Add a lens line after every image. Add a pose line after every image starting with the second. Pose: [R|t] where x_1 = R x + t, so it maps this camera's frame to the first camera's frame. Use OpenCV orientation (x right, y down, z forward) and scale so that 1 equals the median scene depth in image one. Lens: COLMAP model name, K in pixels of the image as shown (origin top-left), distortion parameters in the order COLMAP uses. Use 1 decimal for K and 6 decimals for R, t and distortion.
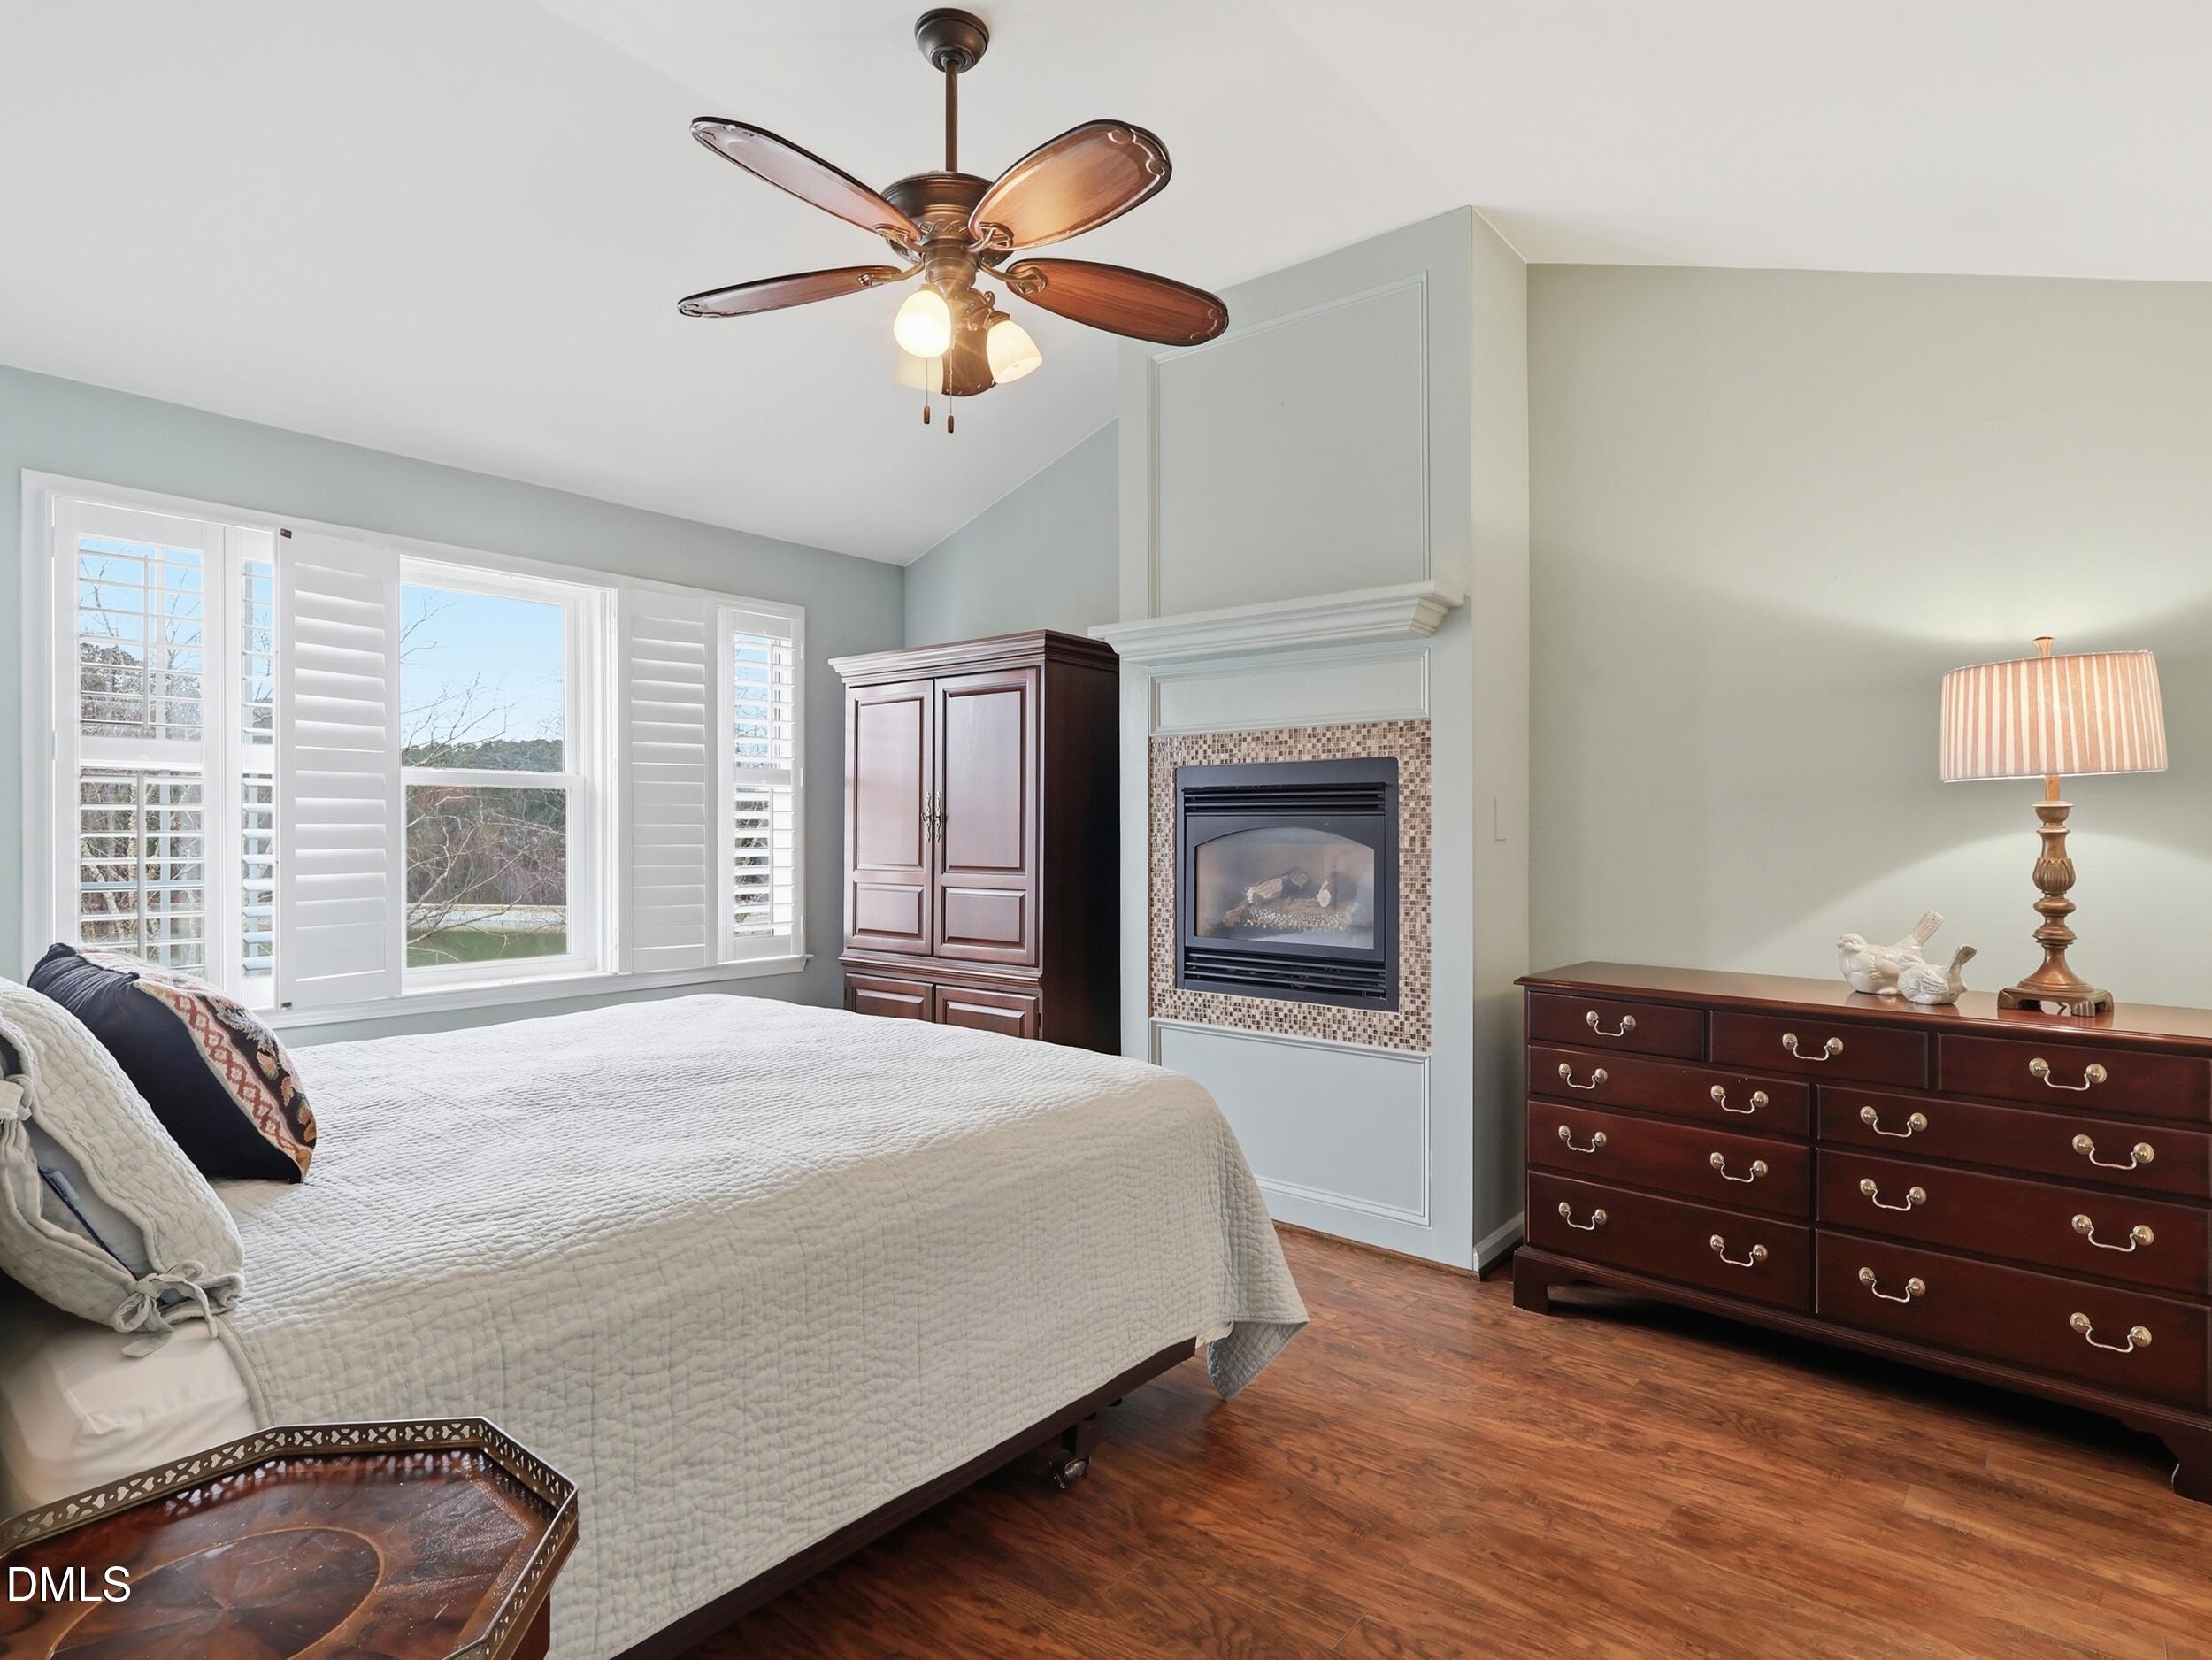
lens RADIAL K [[1165.1, 0, 1106.2], [0, 1165.1, 820.2], [0, 0, 1]] dist [-0.002681, 0.000640]
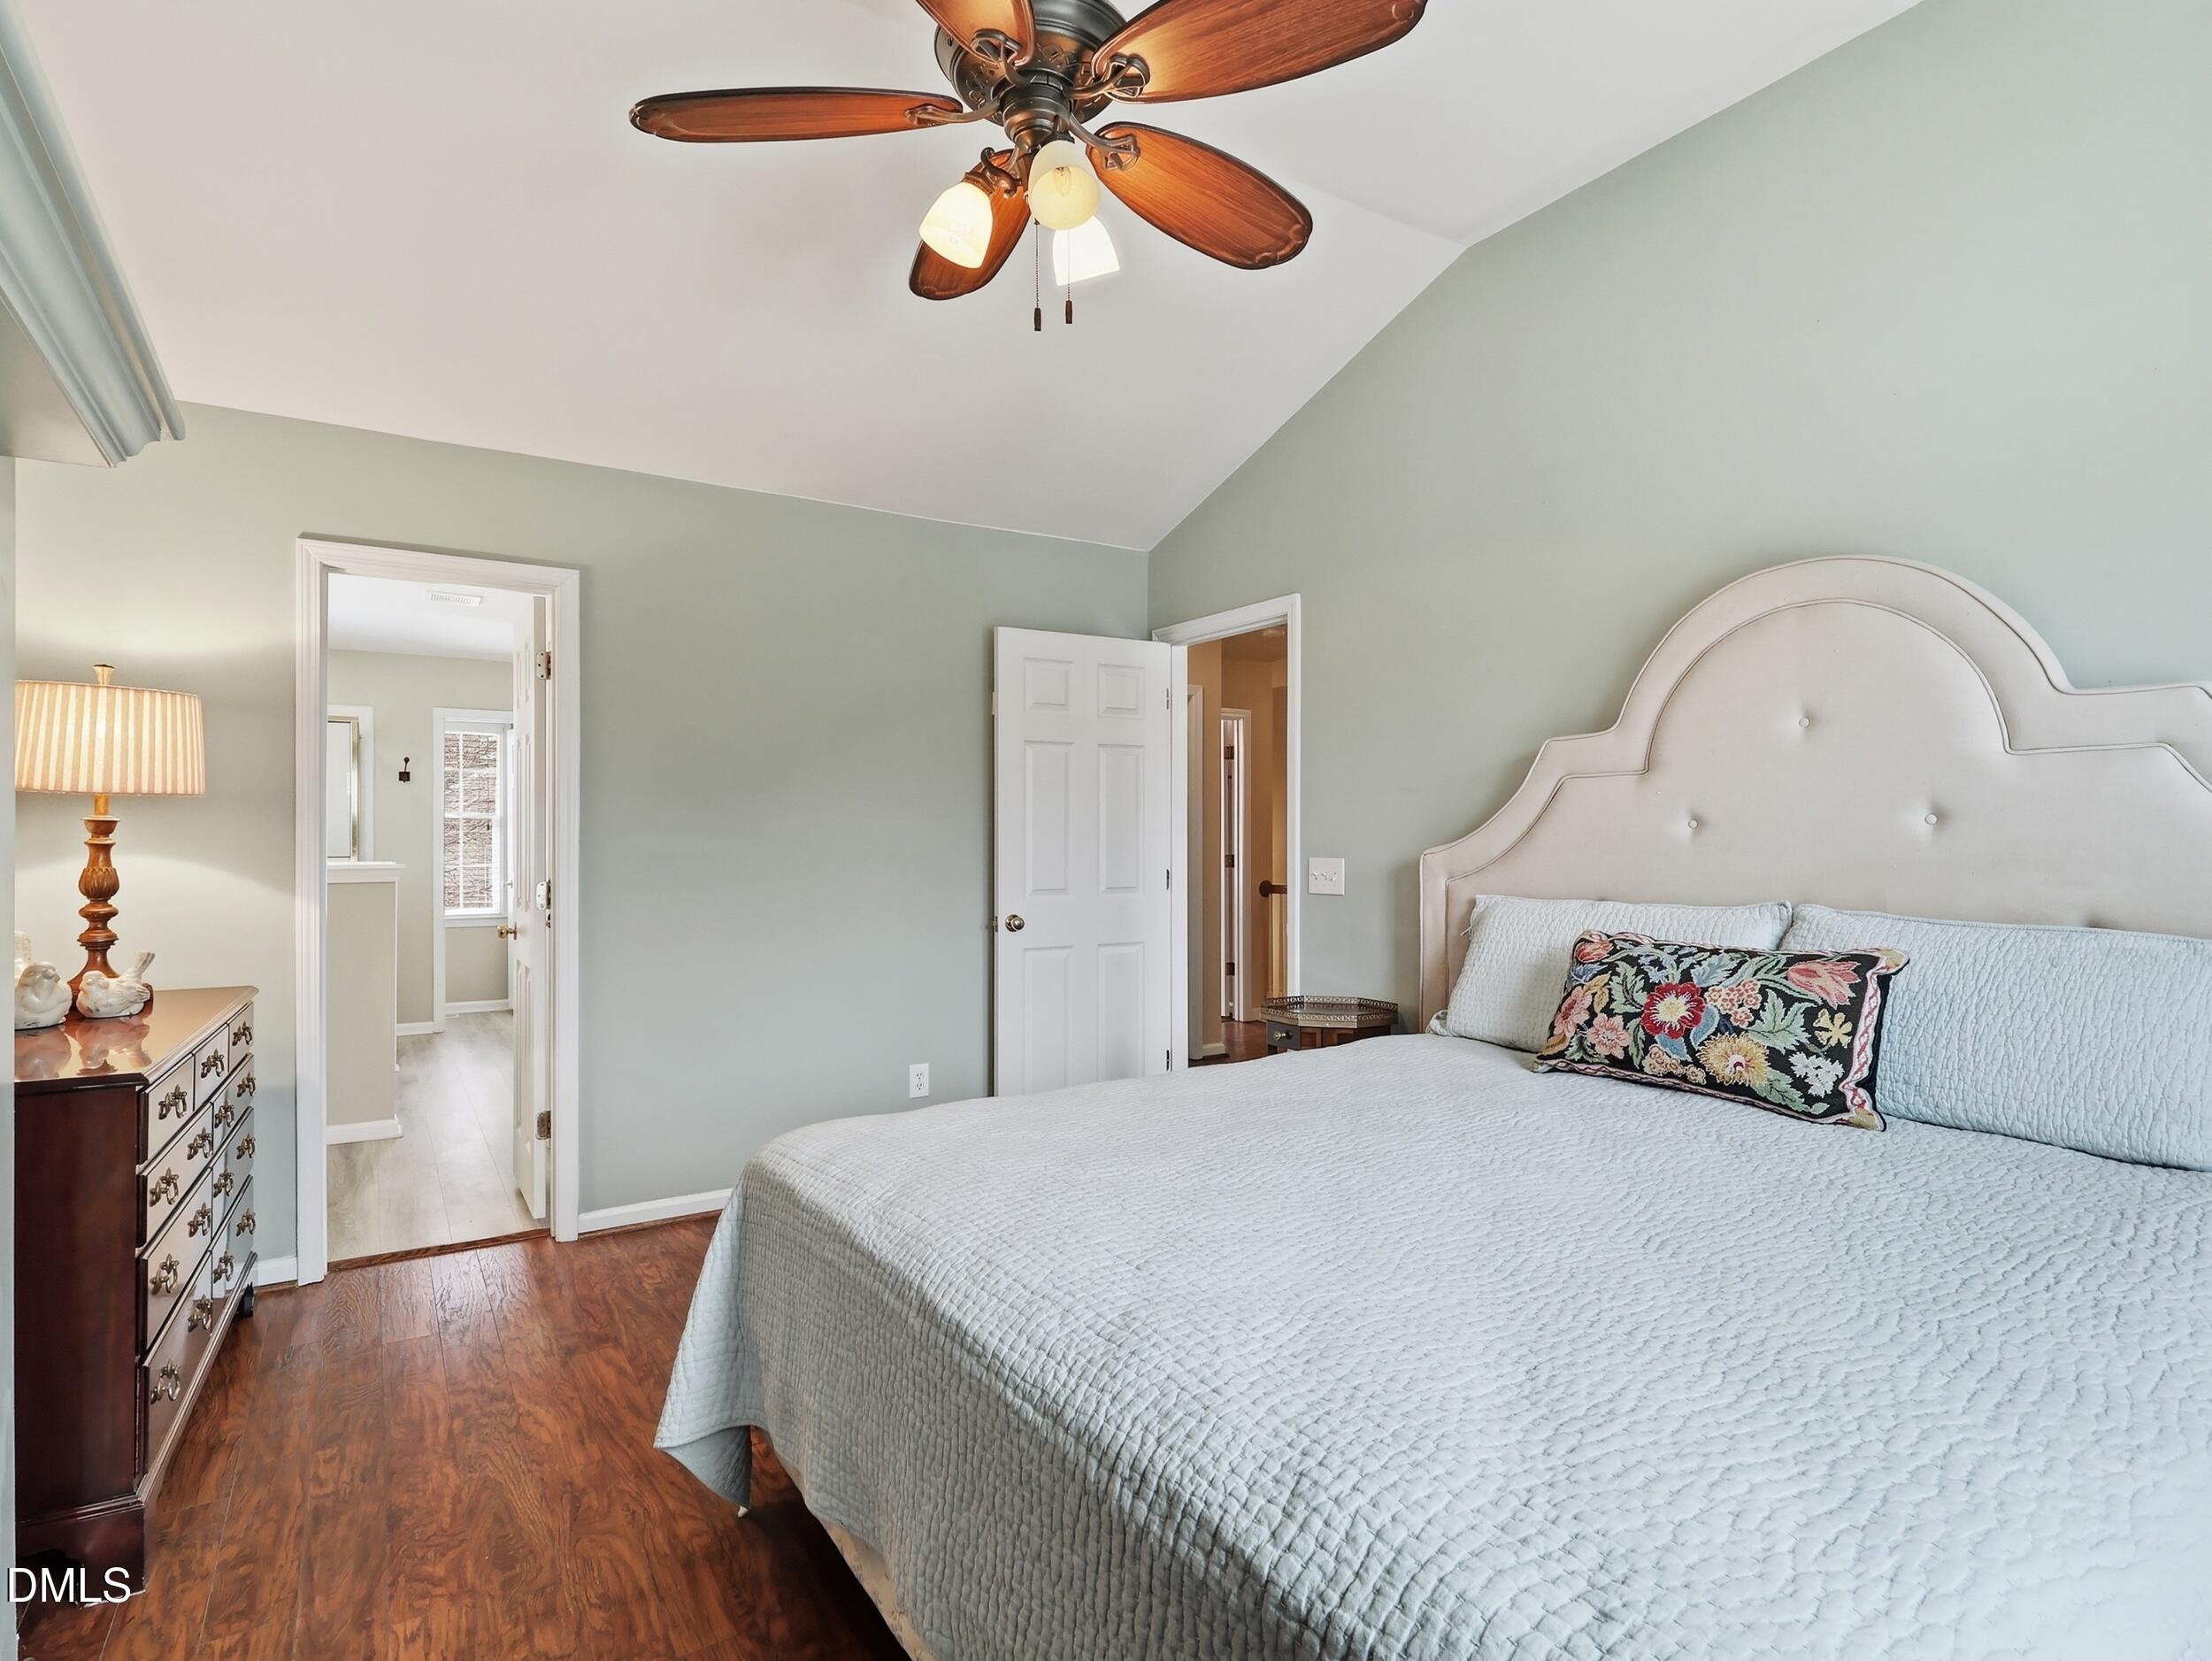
lens RADIAL K [[1165.2, 0, 1106.2], [0, 1165.2, 820.7], [0, 0, 1]] dist [-0.002681, 0.000640]
pose [[-0.948240, 0.006494, 0.317489, -0.426119], [0.000920, 0.999843, -0.017705, 0.009195], [-0.317554, -0.016497, -0.948097, 1.736346]]
